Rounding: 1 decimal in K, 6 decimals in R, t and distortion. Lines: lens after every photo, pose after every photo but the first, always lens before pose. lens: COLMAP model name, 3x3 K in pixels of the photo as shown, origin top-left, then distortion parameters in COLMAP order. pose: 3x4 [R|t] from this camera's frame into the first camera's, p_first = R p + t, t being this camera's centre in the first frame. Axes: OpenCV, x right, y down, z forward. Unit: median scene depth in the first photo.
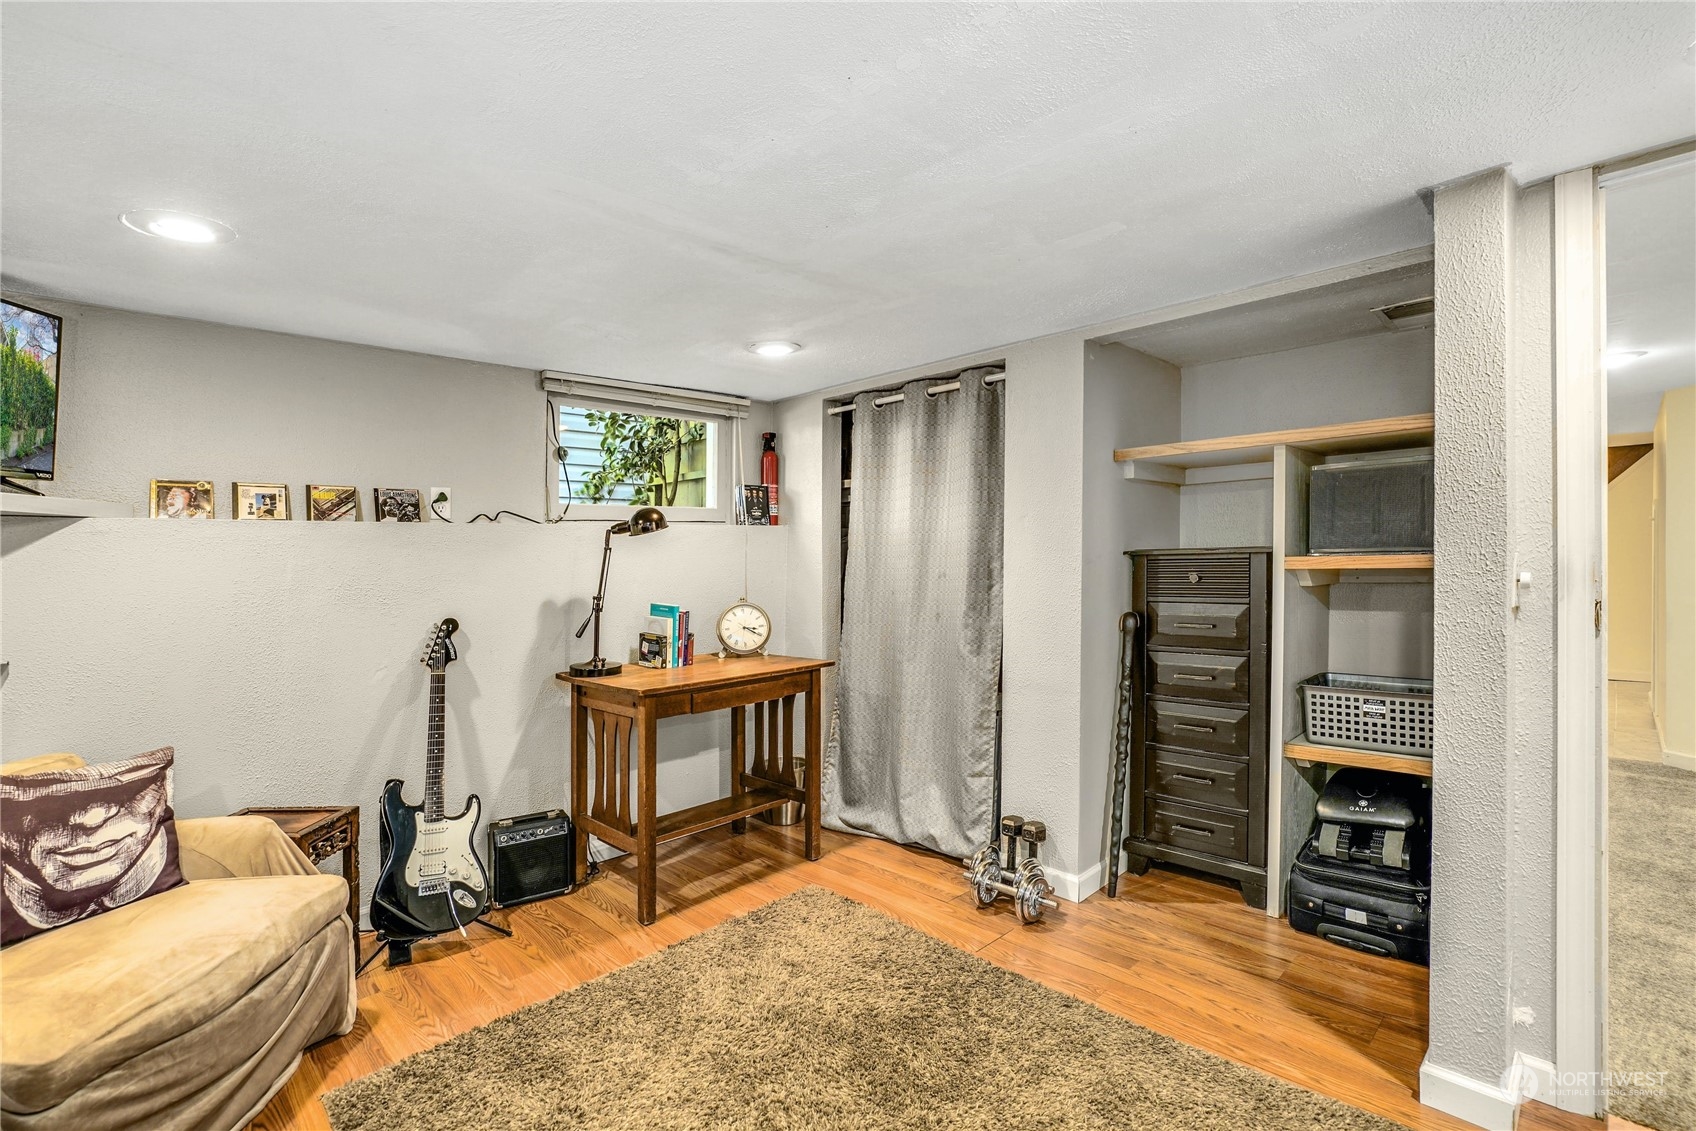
lens RADIAL K [[794.1, 0, 847.9], [0, 794.1, 559.1], [0, 0, 1]] dist [-0.029927, 0.007475]
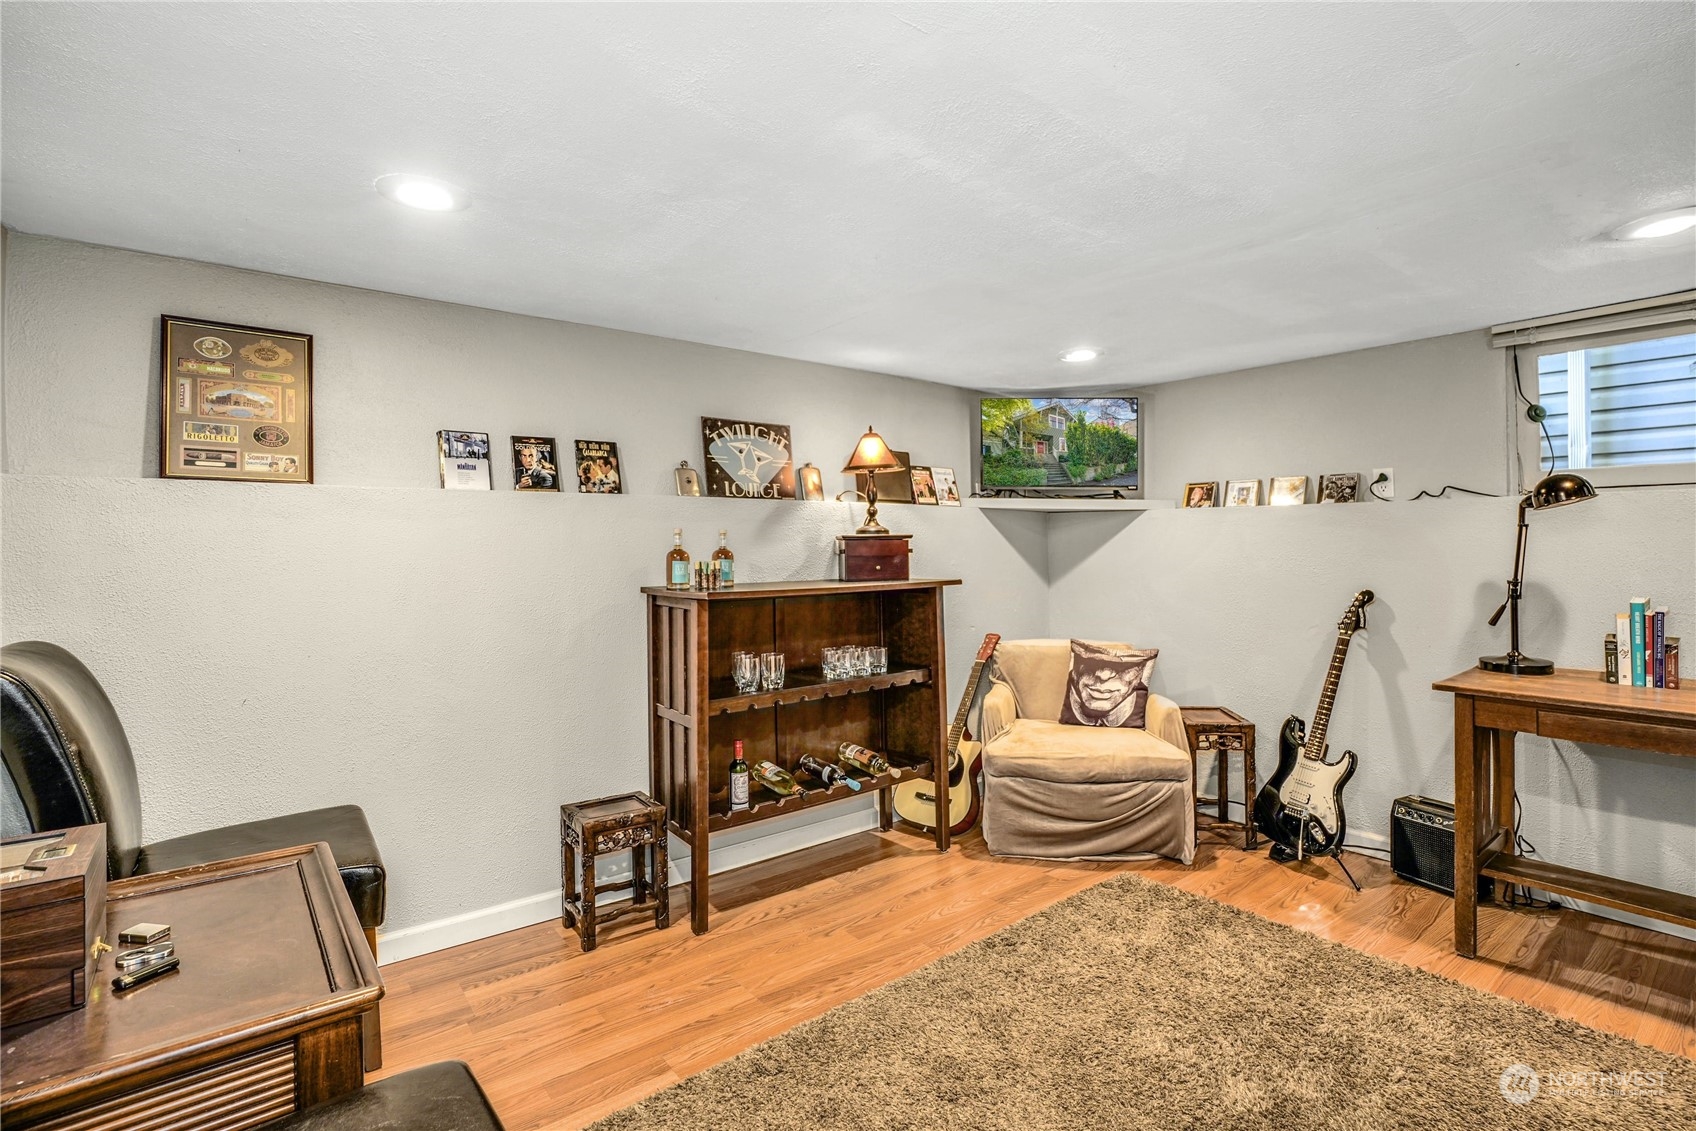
lens RADIAL K [[794.1, 0, 848.5], [0, 794.1, 565.3], [0, 0, 1]] dist [-0.029927, 0.007475]
pose [[-0.103577, 0.045274, -0.993591, 0.716118], [-0.001149, 0.998957, 0.045638, -0.008536], [0.994621, 0.005869, -0.103417, 0.447705]]
